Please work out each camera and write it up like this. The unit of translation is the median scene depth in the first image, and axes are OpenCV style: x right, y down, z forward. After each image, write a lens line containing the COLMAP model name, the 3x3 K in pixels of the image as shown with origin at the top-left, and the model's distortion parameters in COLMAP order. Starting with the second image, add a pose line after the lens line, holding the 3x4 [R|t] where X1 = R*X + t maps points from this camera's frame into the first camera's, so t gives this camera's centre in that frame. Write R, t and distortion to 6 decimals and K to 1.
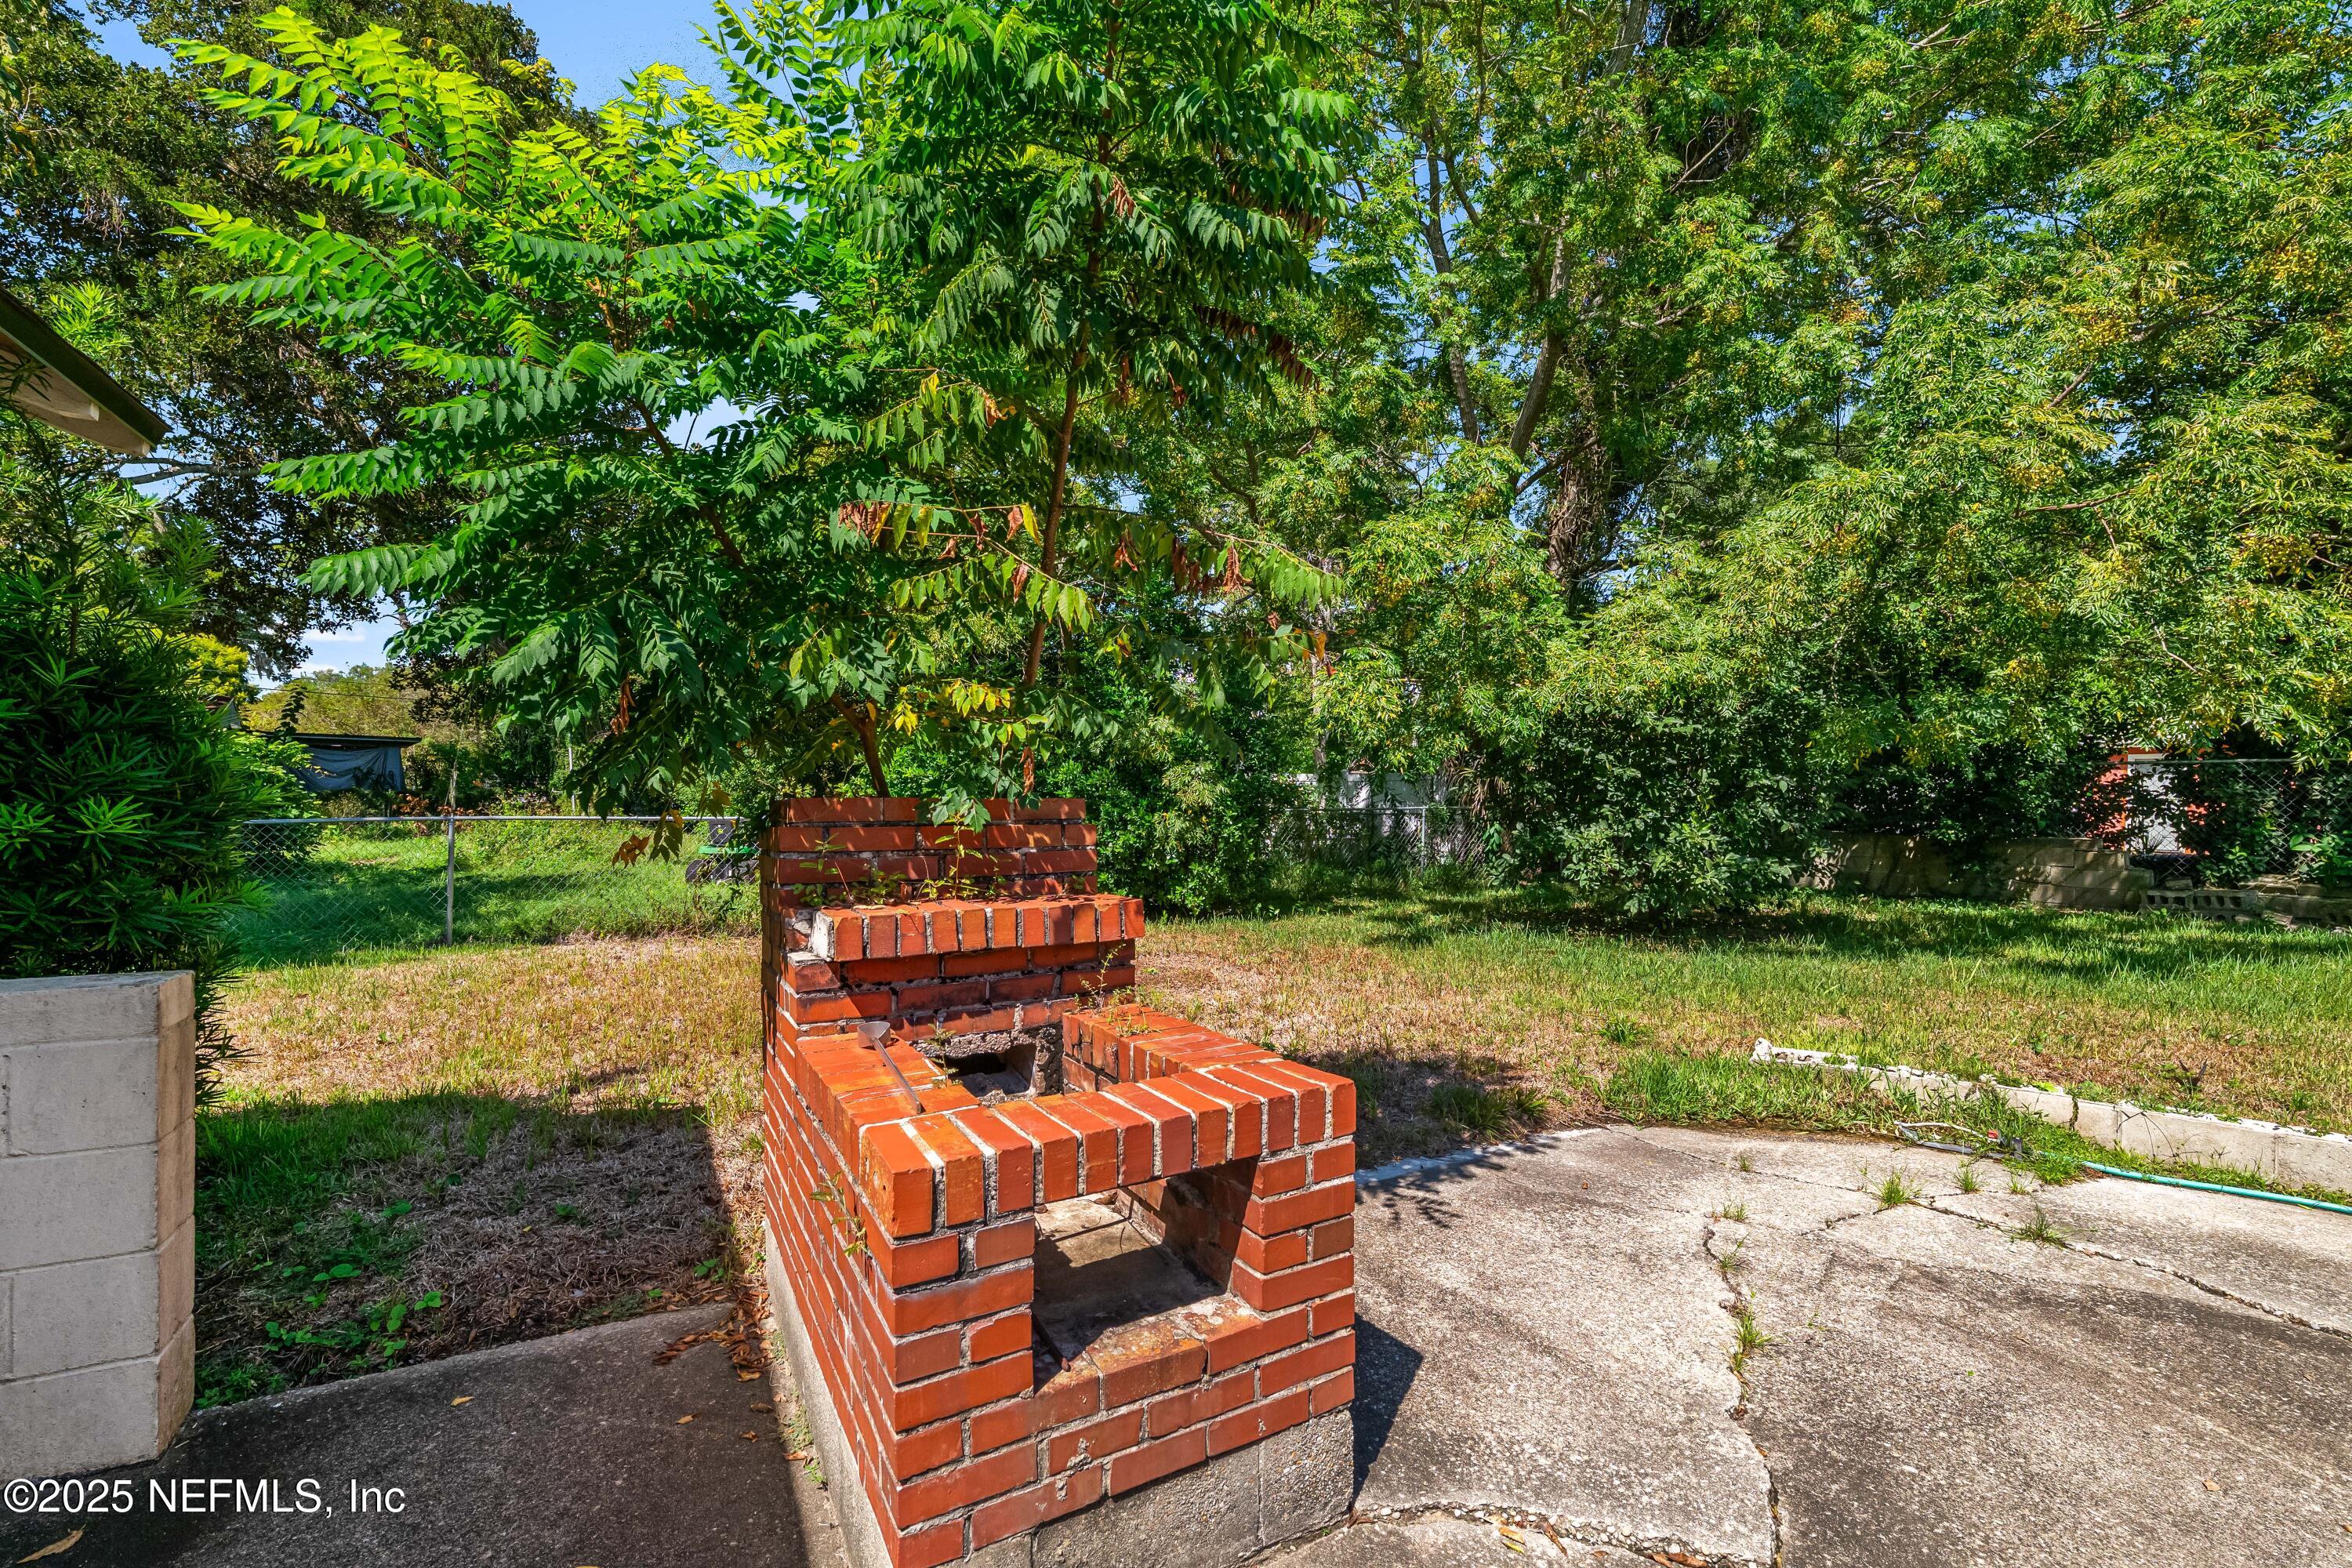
lens RADIAL K [[964.6, 0, 1184.1], [0, 964.6, 801.4], [0, 0, 1]] dist [-0.009767, -0.000057]
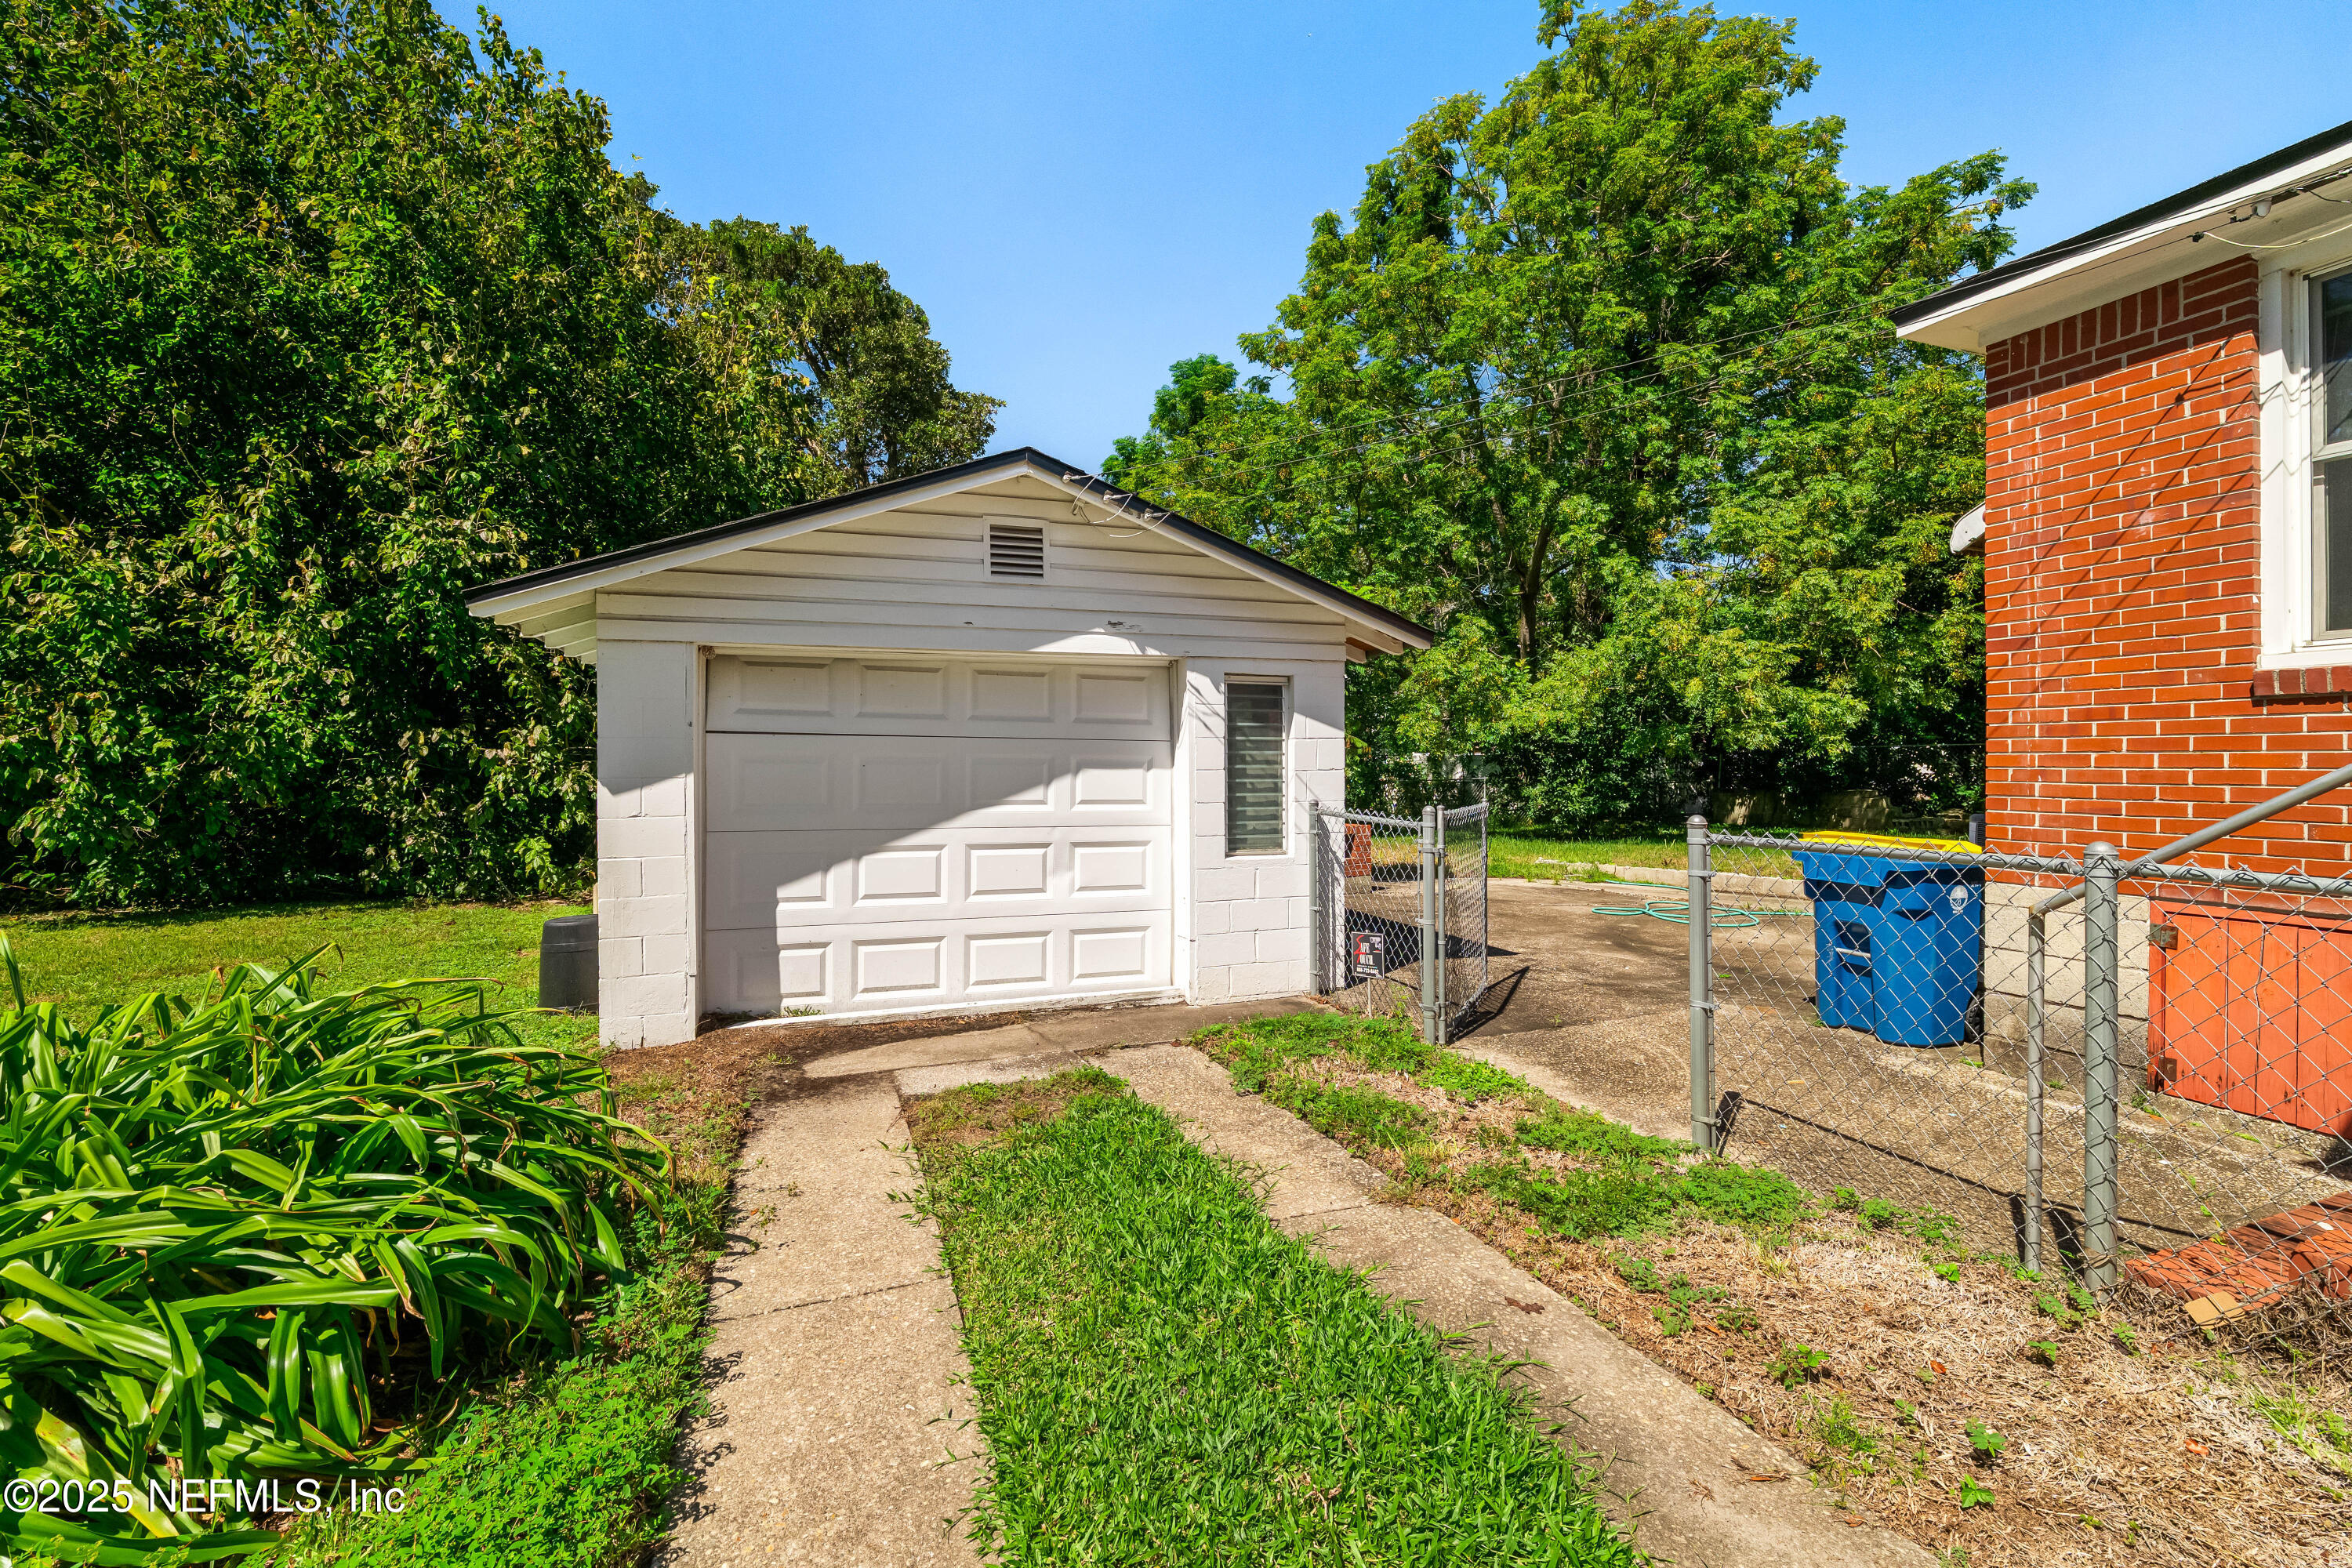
lens RADIAL K [[964.6, 0, 1173.6], [0, 964.6, 766.1], [0, 0, 1]] dist [-0.009767, -0.000057]
pose [[0.984949, -0.020353, -0.171645, 0.008764], [0.019161, 0.999779, -0.008597, -0.017227], [0.171782, 0.005178, 0.985121, -1.348084]]
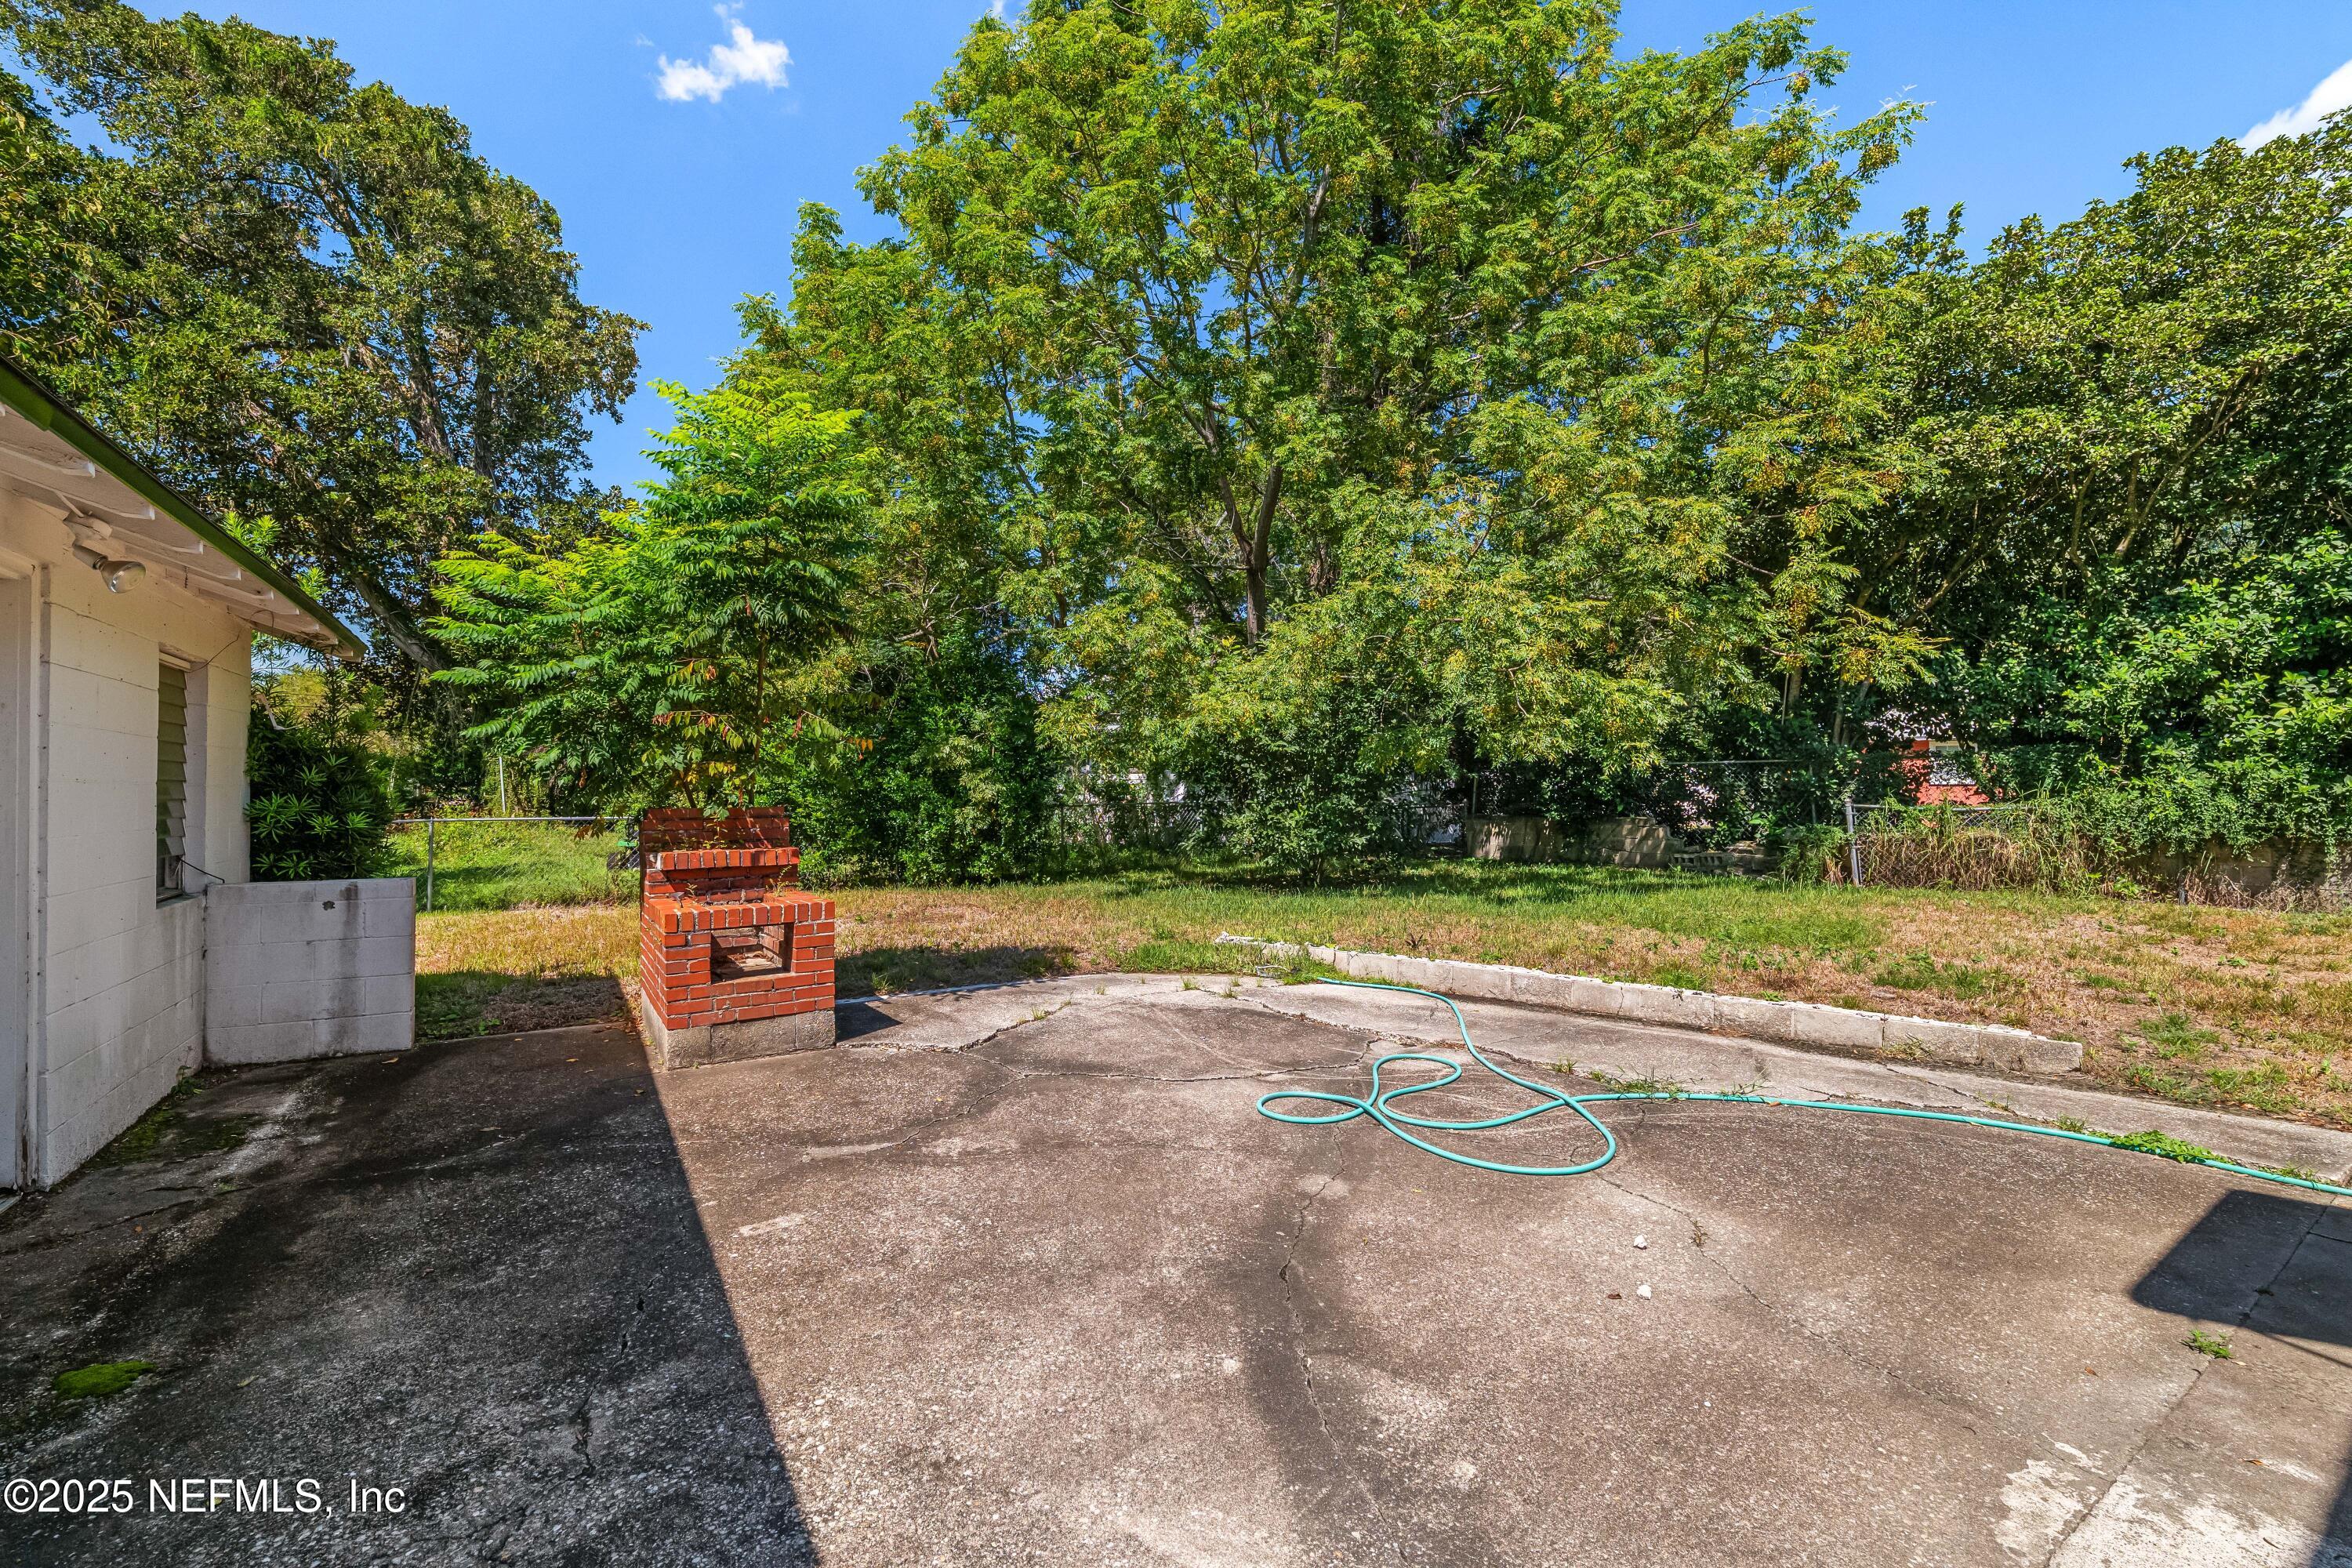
lens RADIAL K [[964.6, 0, 1162.6], [0, 964.6, 782.2], [0, 0, 1]] dist [-0.009767, -0.000057]
pose [[0.998794, -0.013966, 0.047074, 0.264880], [0.014486, 0.999838, -0.010728, -0.008039], [-0.046916, 0.011397, 0.998834, -0.510287]]
